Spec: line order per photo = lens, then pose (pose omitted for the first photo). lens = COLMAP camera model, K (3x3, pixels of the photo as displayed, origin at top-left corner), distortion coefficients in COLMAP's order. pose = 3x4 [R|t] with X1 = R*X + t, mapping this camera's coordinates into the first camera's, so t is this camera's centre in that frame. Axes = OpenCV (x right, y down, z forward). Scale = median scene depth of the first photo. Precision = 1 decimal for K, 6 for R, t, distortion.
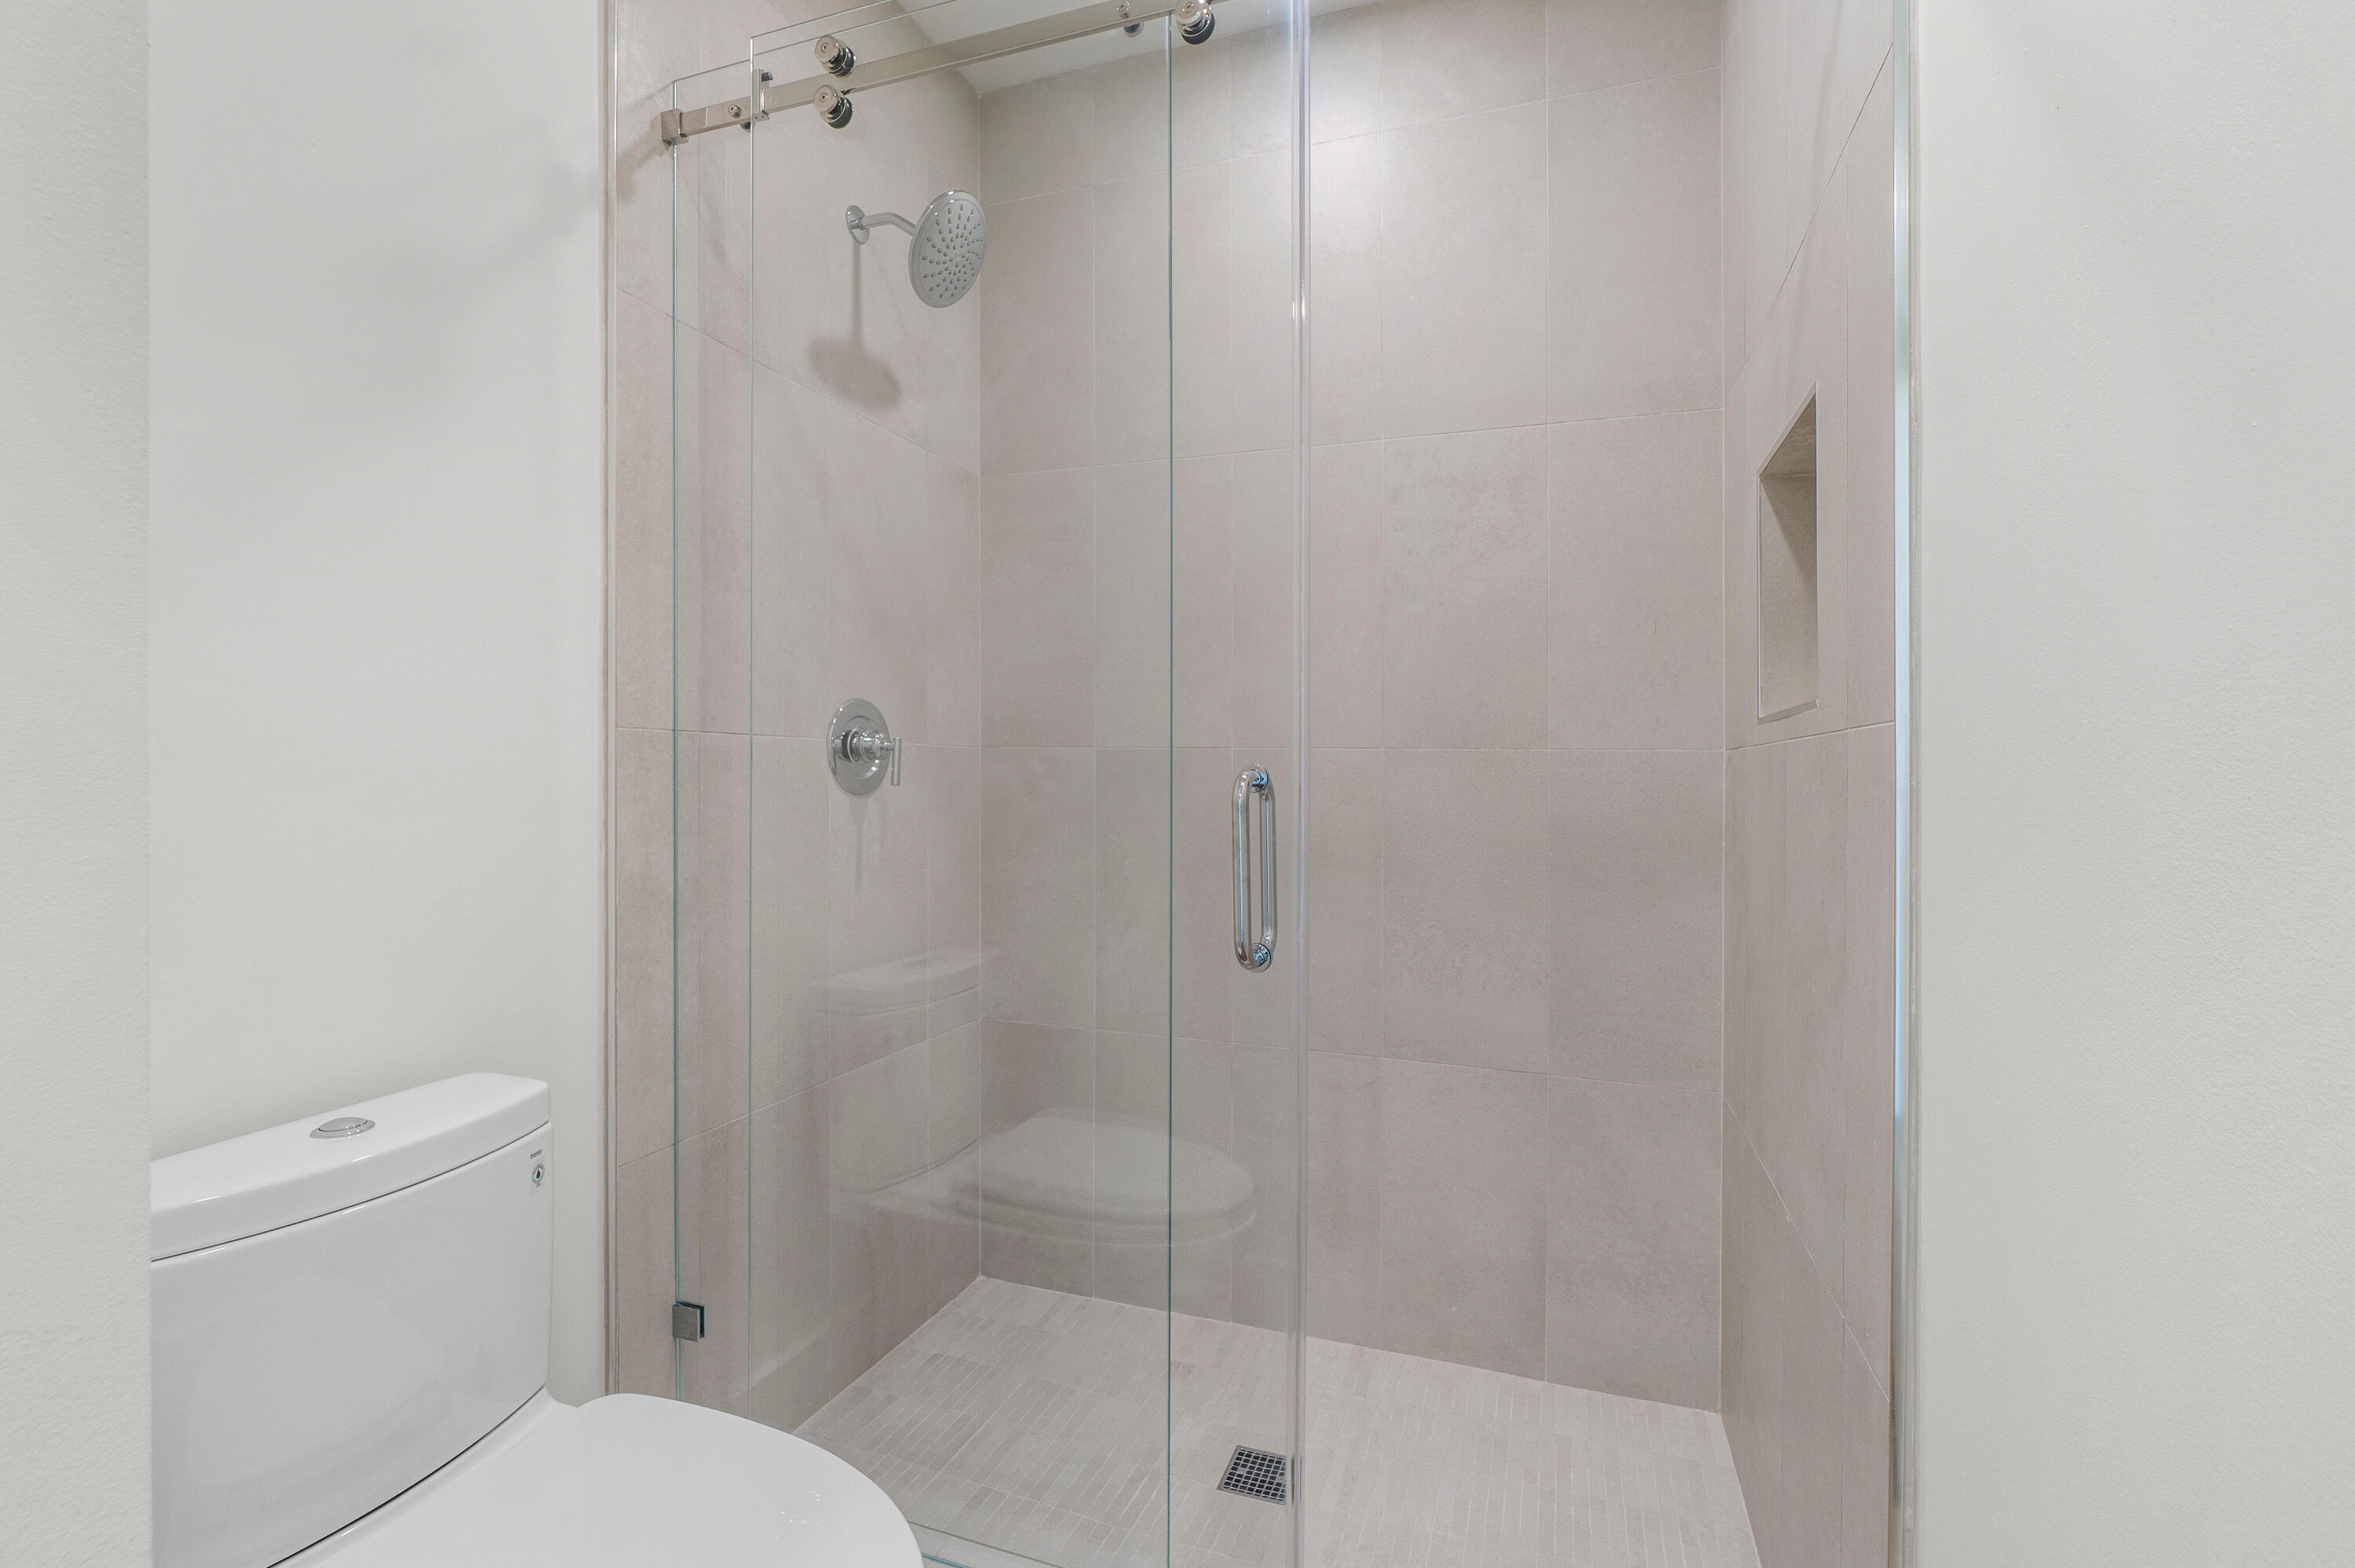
lens RADIAL K [[1029.7, 0, 1179.7], [0, 1029.7, 777.0], [0, 0, 1]] dist [-0.001188, 0.000083]
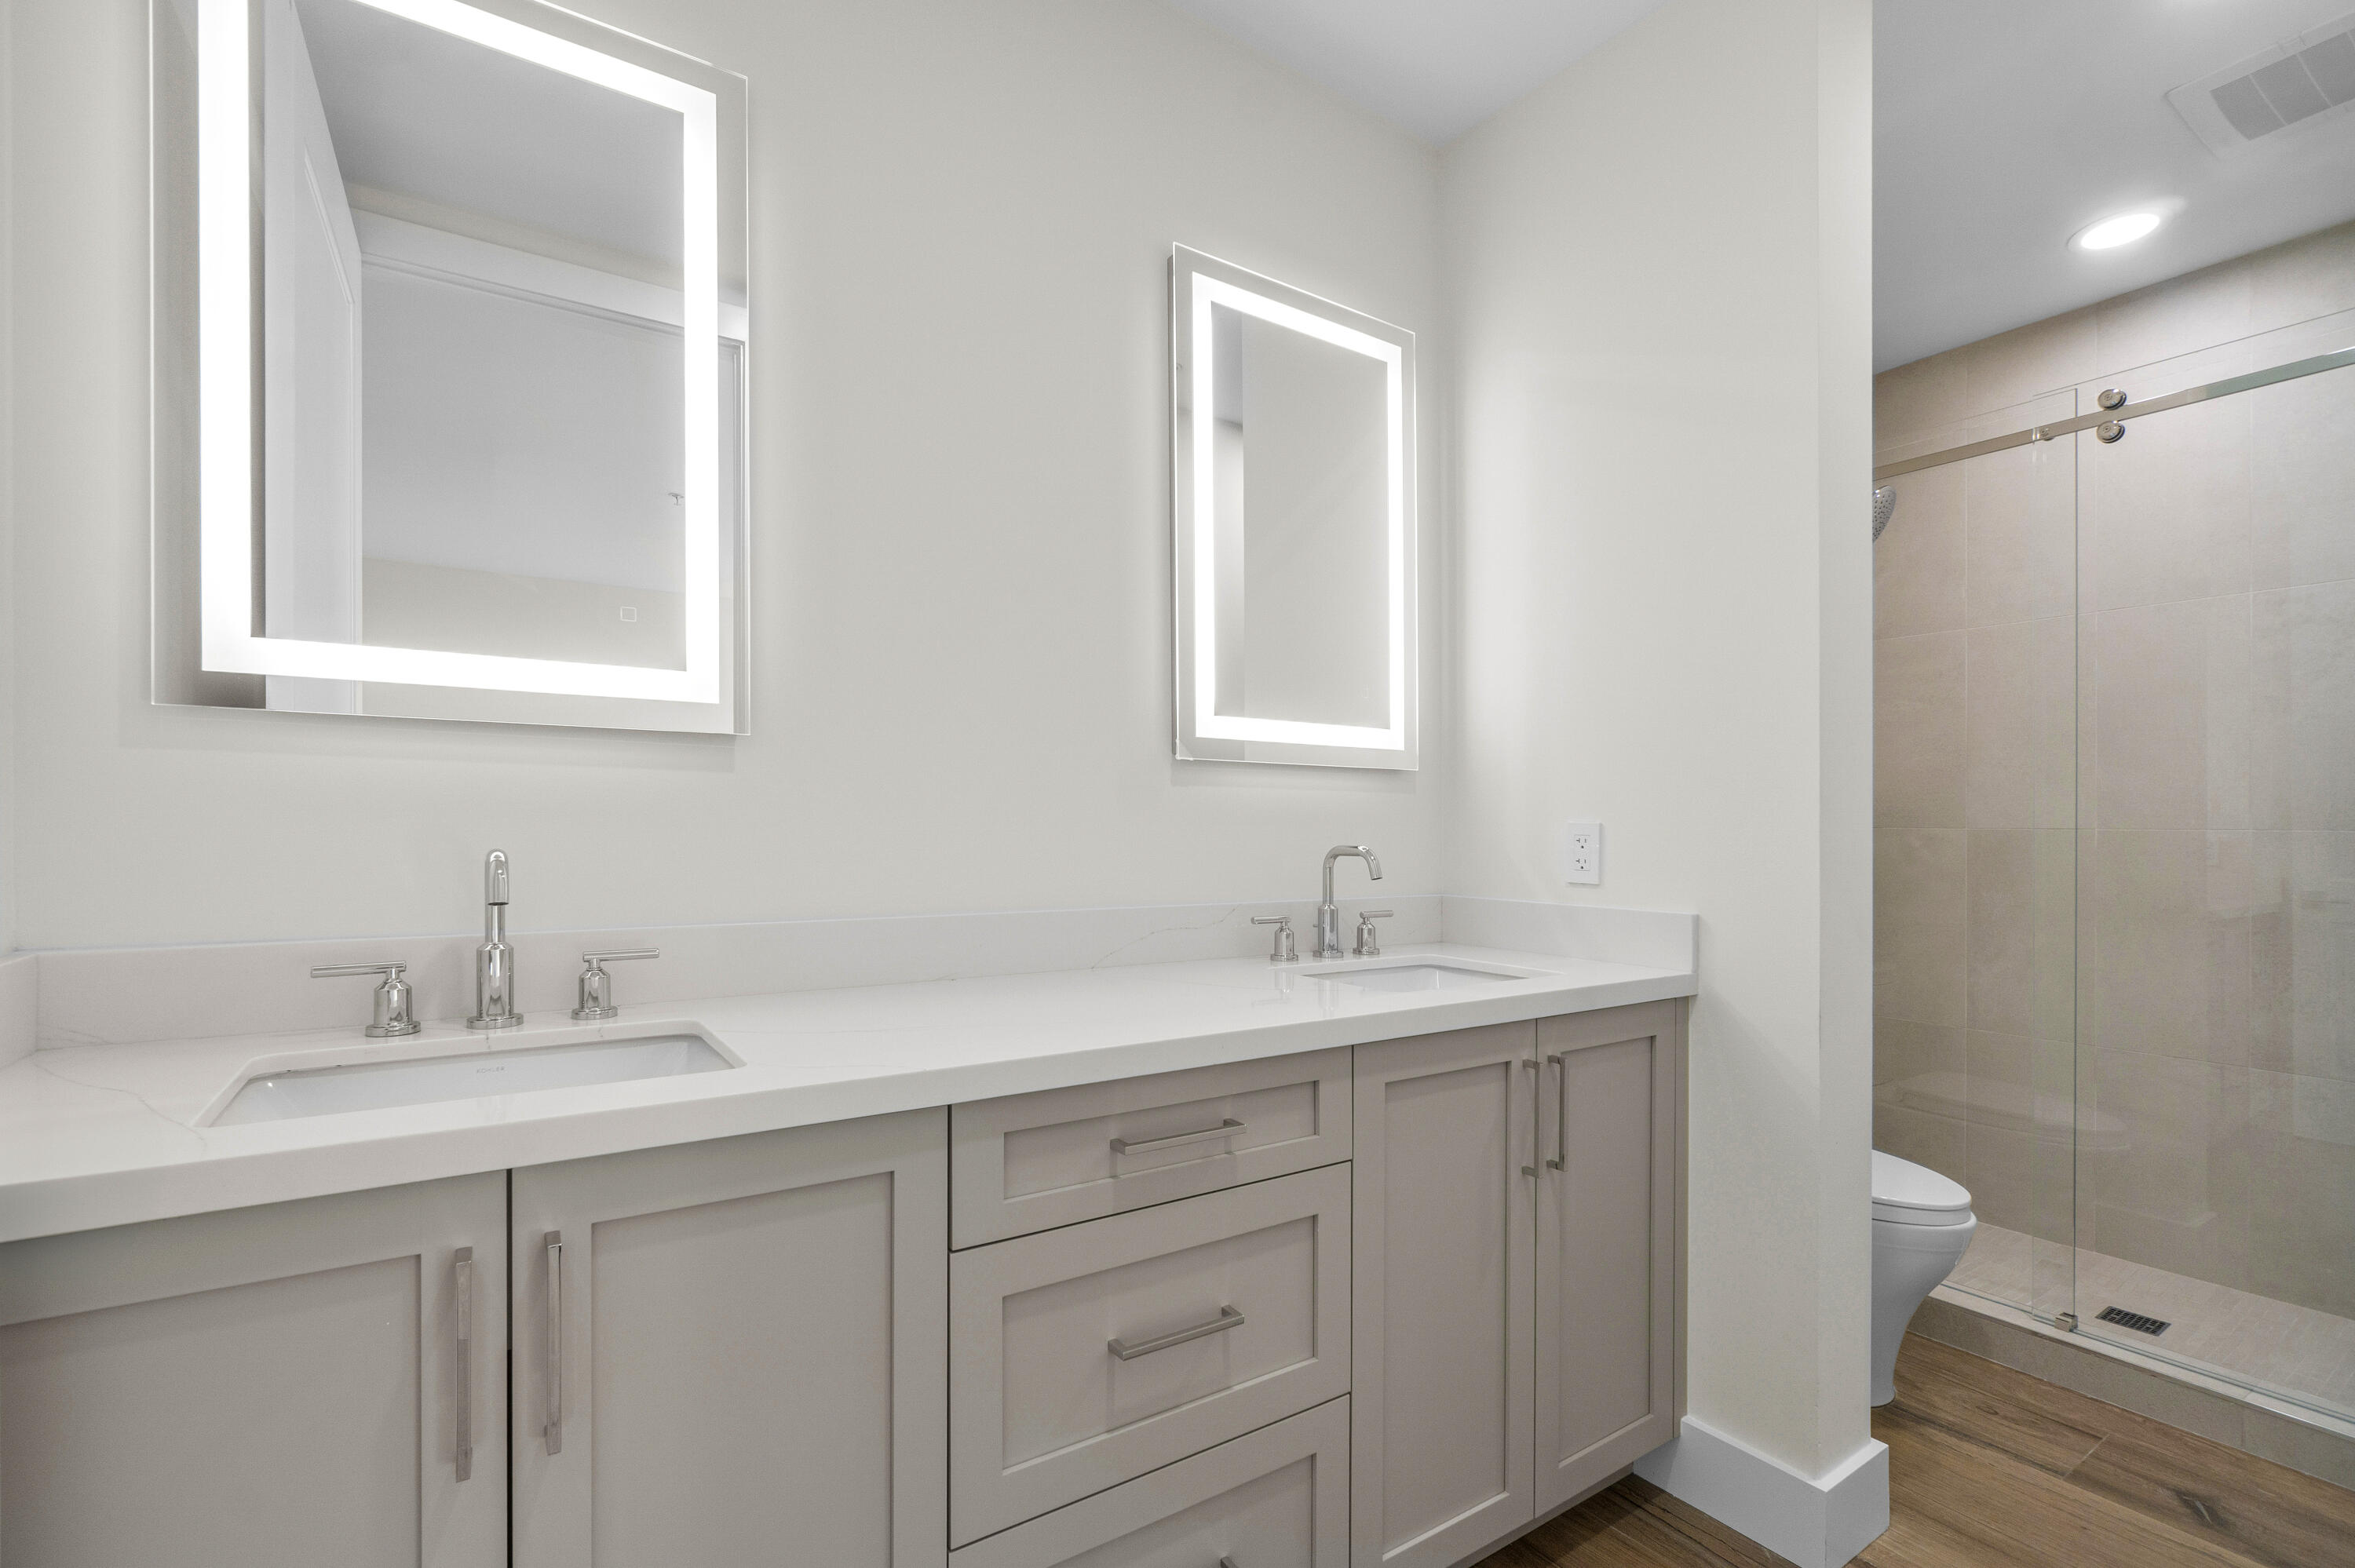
lens RADIAL K [[1029.7, 0, 1210.1], [0, 1029.7, 830.3], [0, 0, 1]] dist [-0.001188, 0.000083]
pose [[0.822707, 0.004527, -0.568447, -0.136040], [-0.004323, 0.999989, 0.001707, -0.024804], [0.568449, 0.001053, 0.822718, -0.765970]]
